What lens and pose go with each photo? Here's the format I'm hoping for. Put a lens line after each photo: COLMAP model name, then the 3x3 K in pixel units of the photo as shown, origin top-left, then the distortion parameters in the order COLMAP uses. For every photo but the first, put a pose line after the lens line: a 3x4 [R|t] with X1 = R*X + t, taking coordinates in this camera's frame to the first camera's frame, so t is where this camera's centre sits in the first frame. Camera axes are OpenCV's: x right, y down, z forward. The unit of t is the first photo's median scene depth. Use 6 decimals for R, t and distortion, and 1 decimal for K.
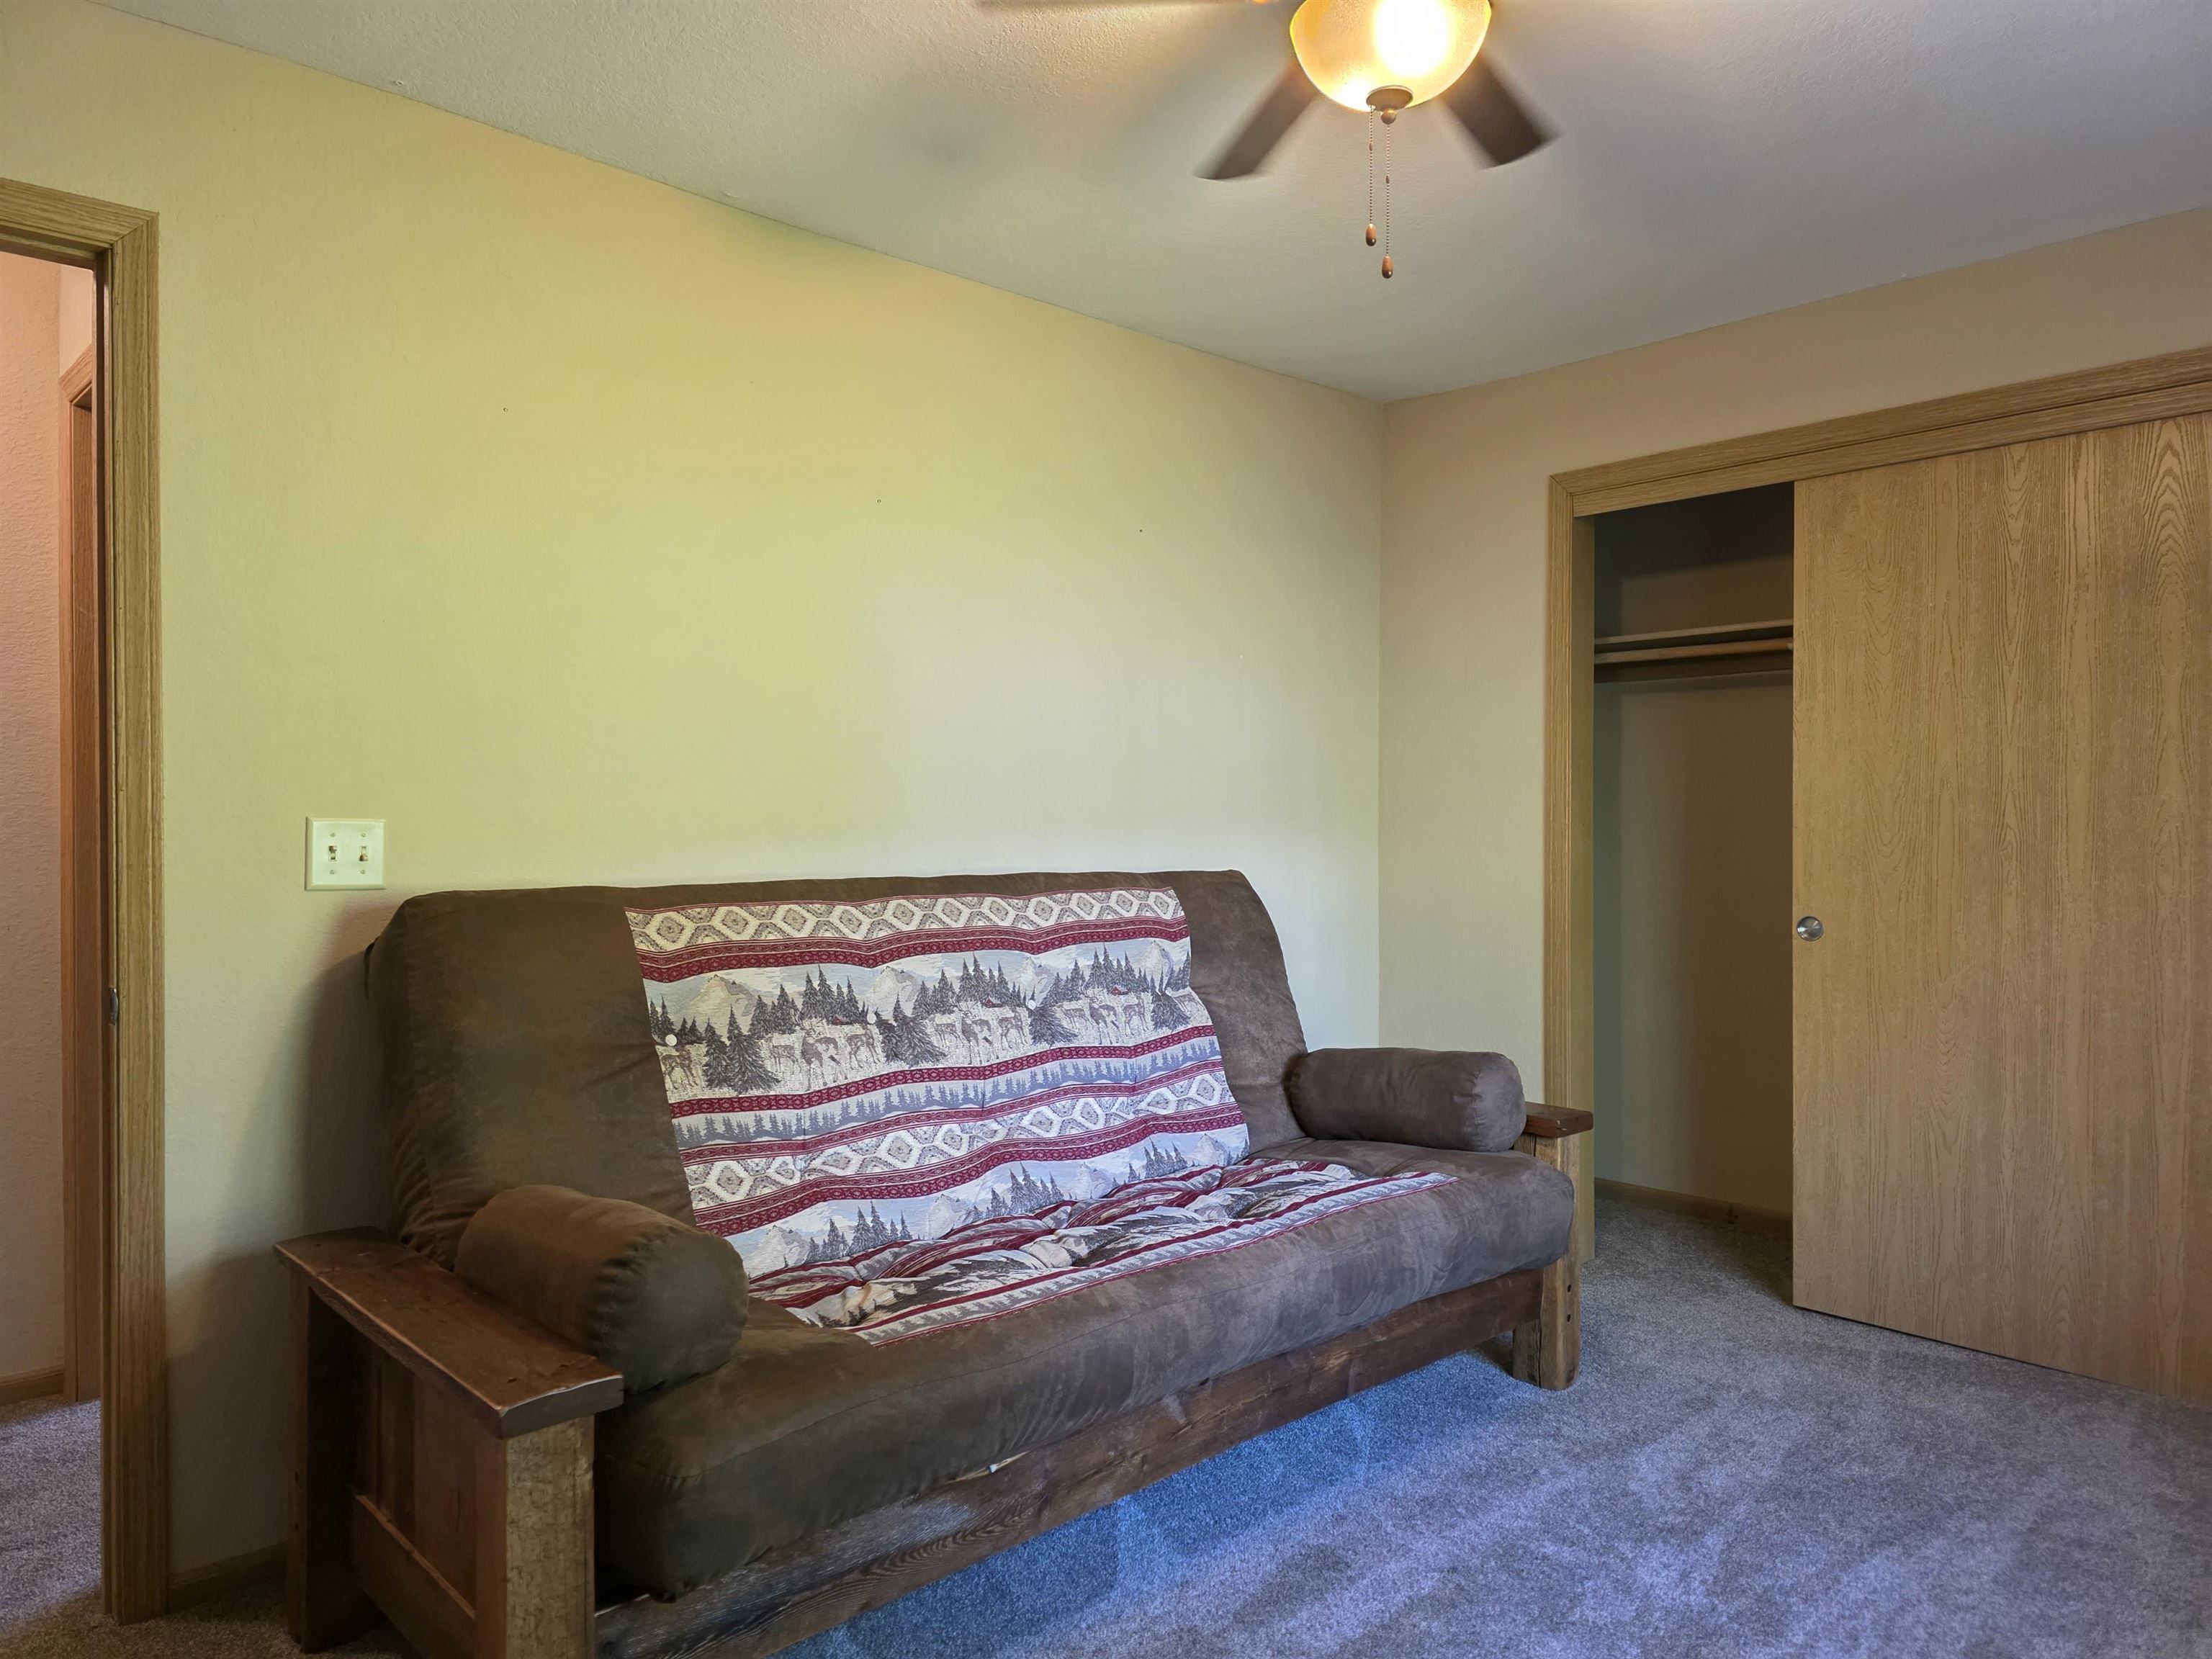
lens RADIAL K [[1477.1, 0, 1103.5], [0, 1477.1, 822.0], [0, 0, 1]] dist [0.064848, -0.056618]
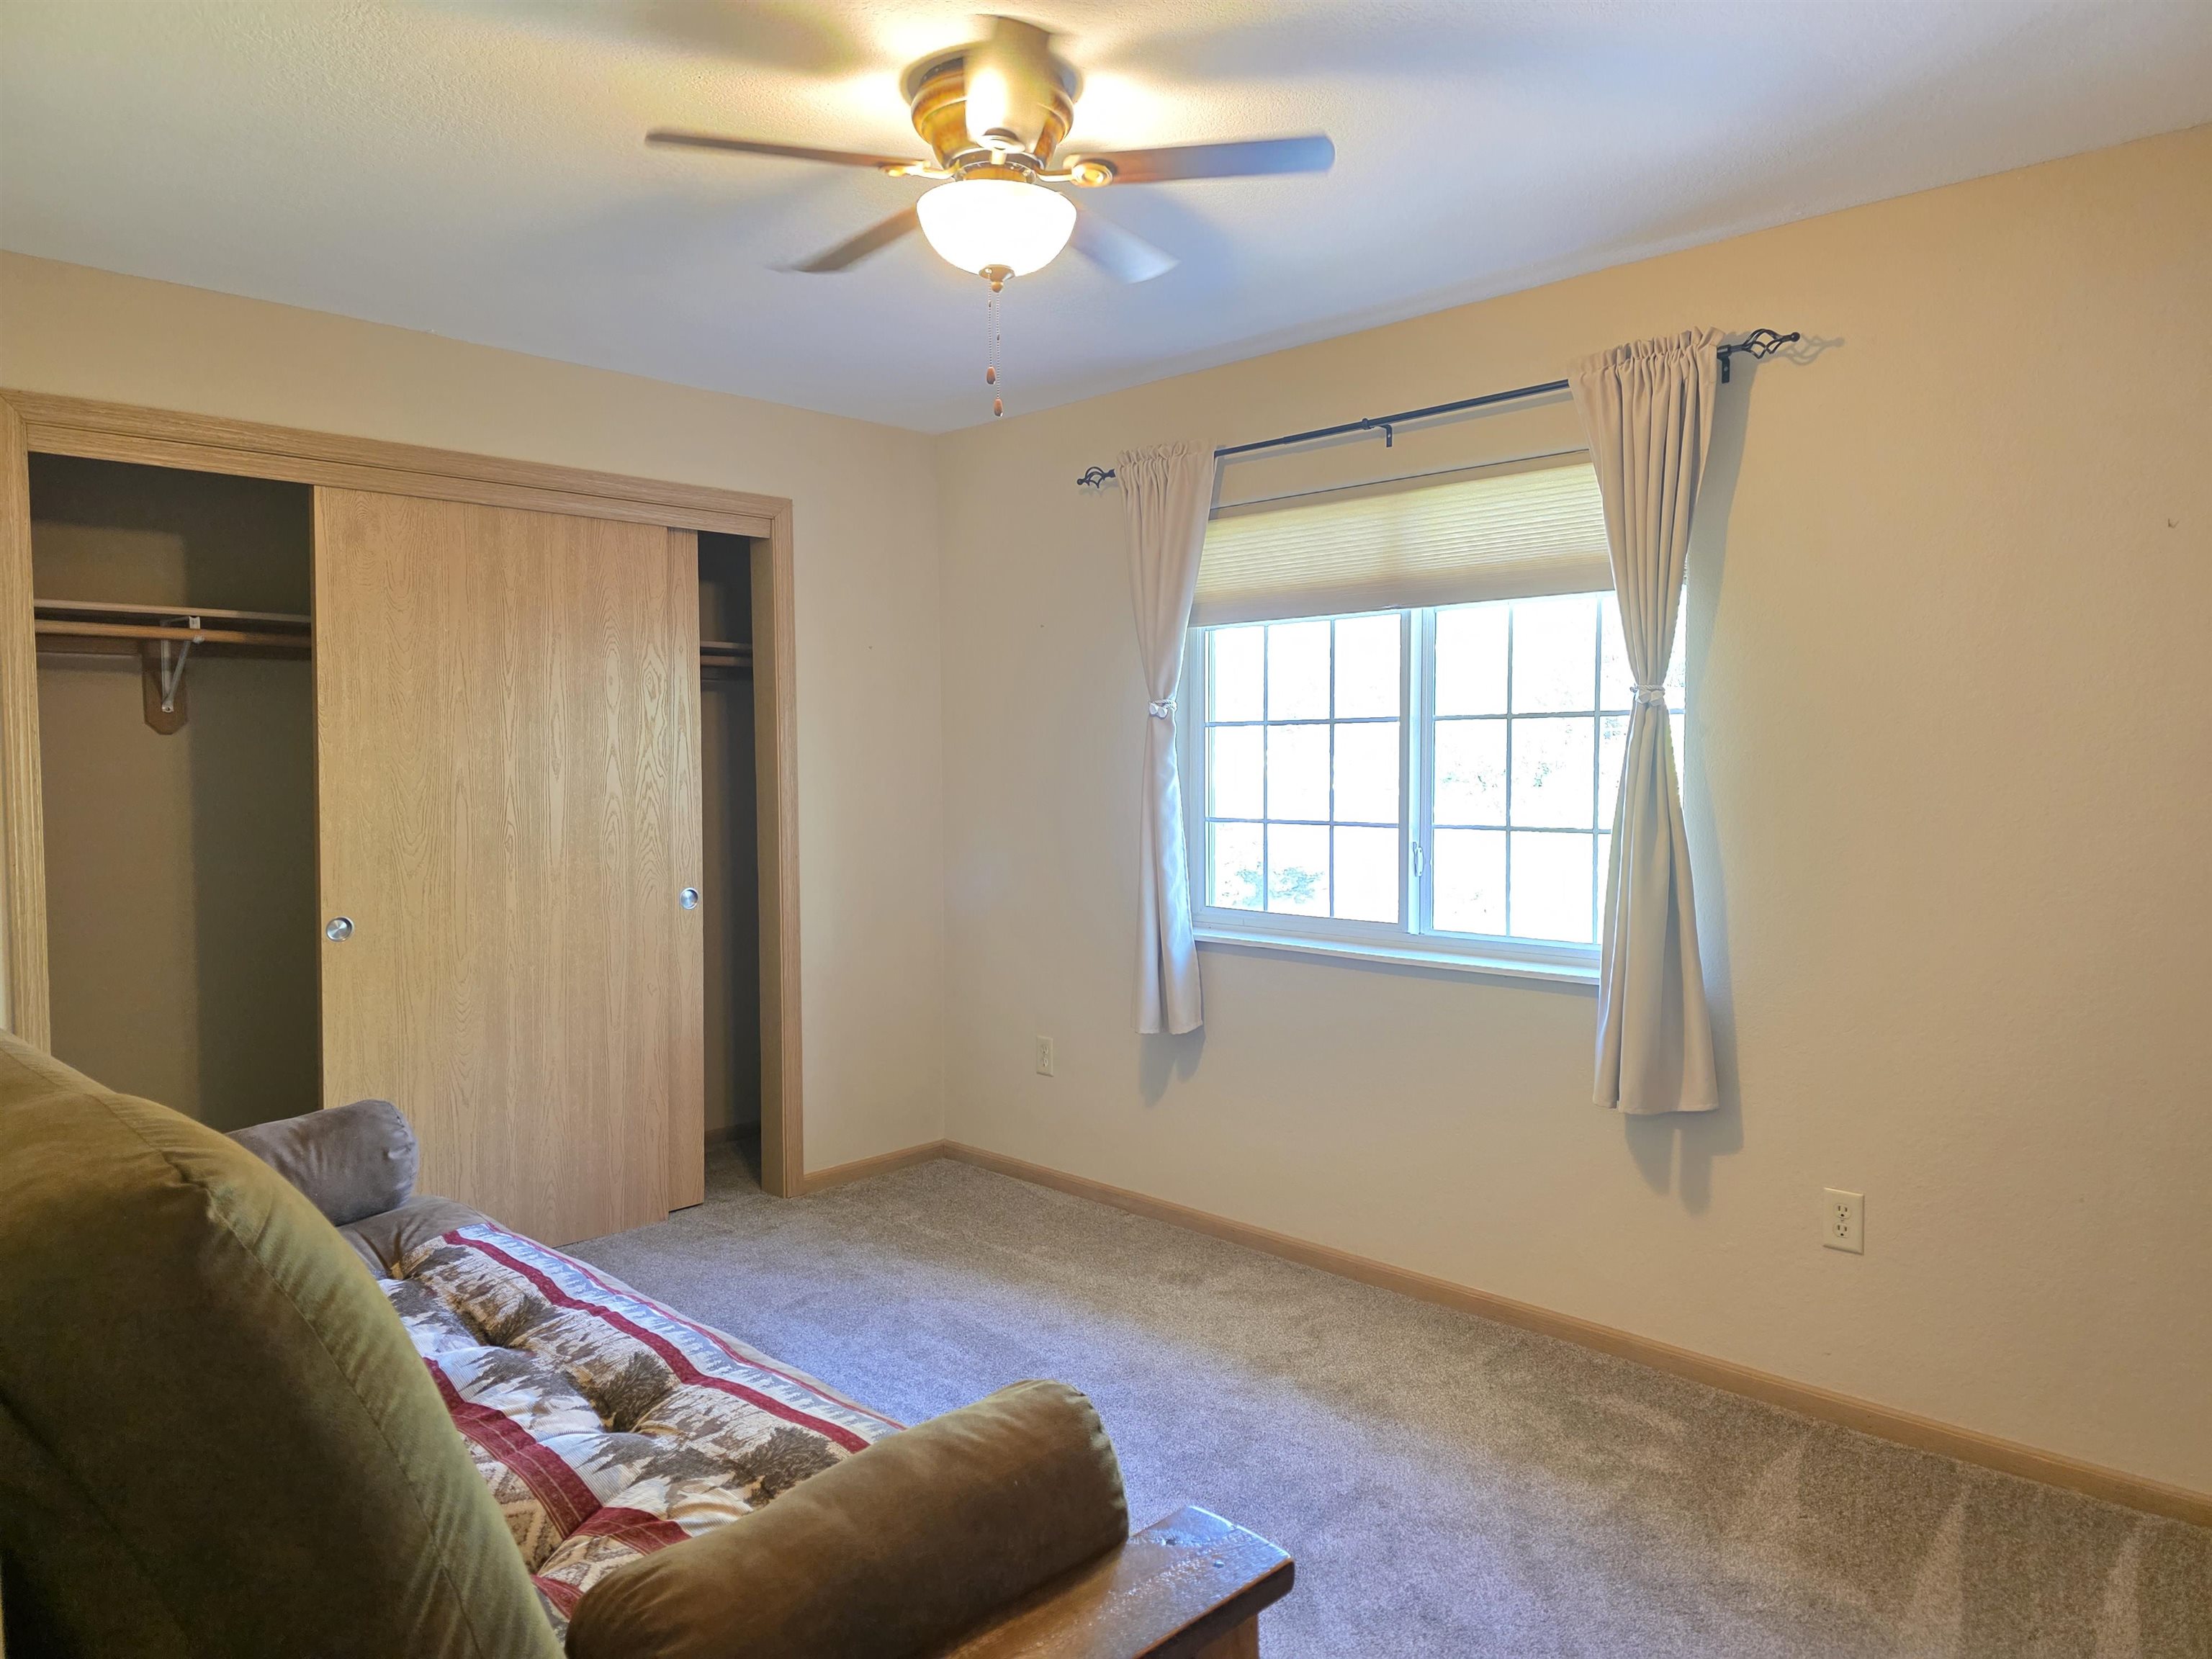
lens RADIAL K [[1477.1, 0, 1107.8], [0, 1477.1, 822.4], [0, 0, 1]] dist [0.064848, -0.056618]
pose [[-0.040343, -0.037416, 0.998485, -0.609863], [0.011965, 0.999209, 0.037927, -0.036978], [-0.999114, 0.013477, -0.039863, 0.554555]]
